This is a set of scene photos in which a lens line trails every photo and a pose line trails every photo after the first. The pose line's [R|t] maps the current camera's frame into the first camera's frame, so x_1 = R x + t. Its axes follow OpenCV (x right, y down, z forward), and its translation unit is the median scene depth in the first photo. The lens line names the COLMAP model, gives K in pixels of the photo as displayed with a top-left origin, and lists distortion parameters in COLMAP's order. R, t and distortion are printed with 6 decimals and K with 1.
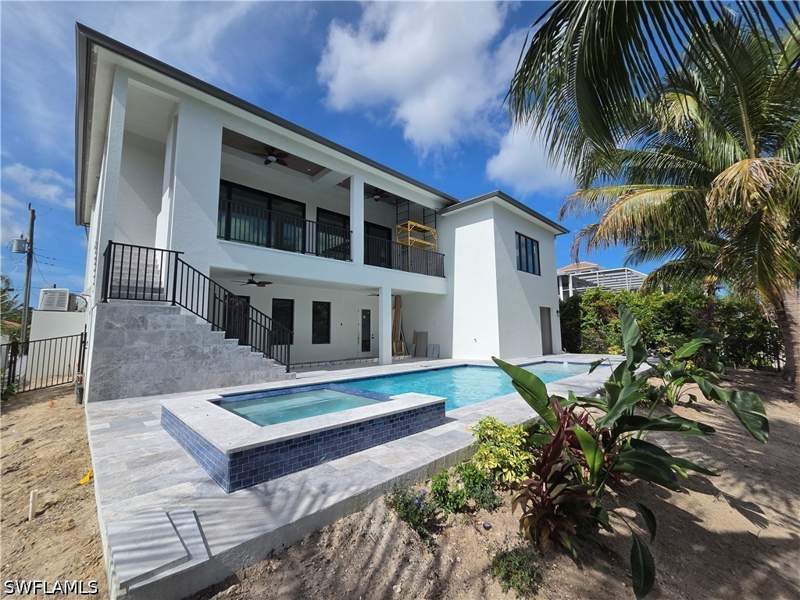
lens RADIAL K [[328.2, 0, 401.1], [0, 328.2, 298.8], [0, 0, 1]] dist [-0.001716, -0.000136]
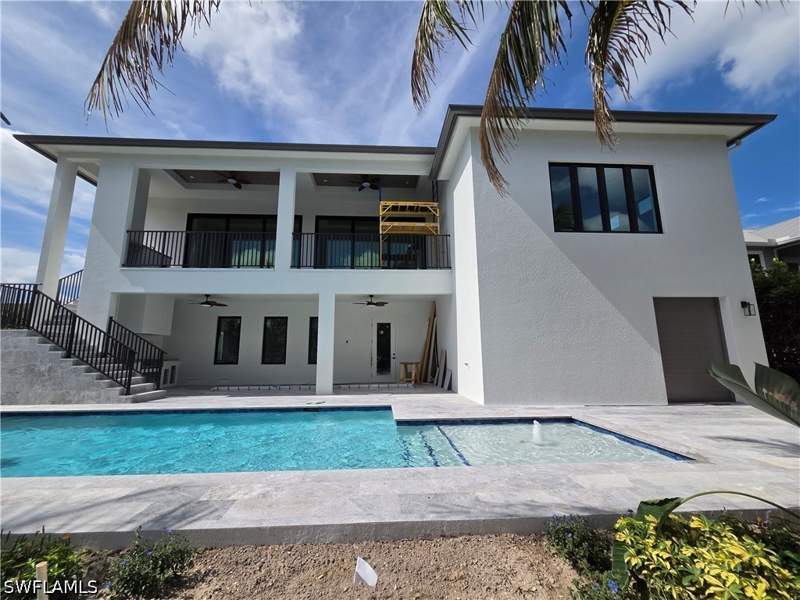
lens RADIAL K [[321.3, 0, 401.4], [0, 321.3, 304.6], [0, 0, 1]] dist [-0.006464, 0.000032]
pose [[0.760555, -0.091597, -0.642780, 0.600319], [0.067145, 0.995787, -0.062452, 0.053051], [0.645792, 0.004339, 0.763501, 0.561081]]
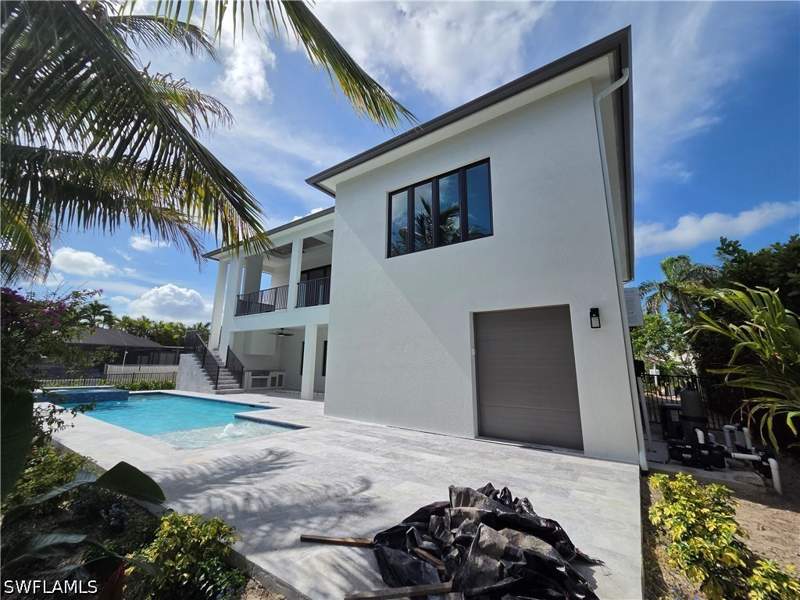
lens RADIAL K [[328.2, 0, 401.1], [0, 328.2, 298.8], [0, 0, 1]] dist [-0.001716, -0.000136]
pose [[0.191726, -0.185026, -0.963850, 1.099004], [0.086748, 0.981420, -0.171143, 0.094802], [0.977607, -0.050800, 0.204215, 1.133276]]
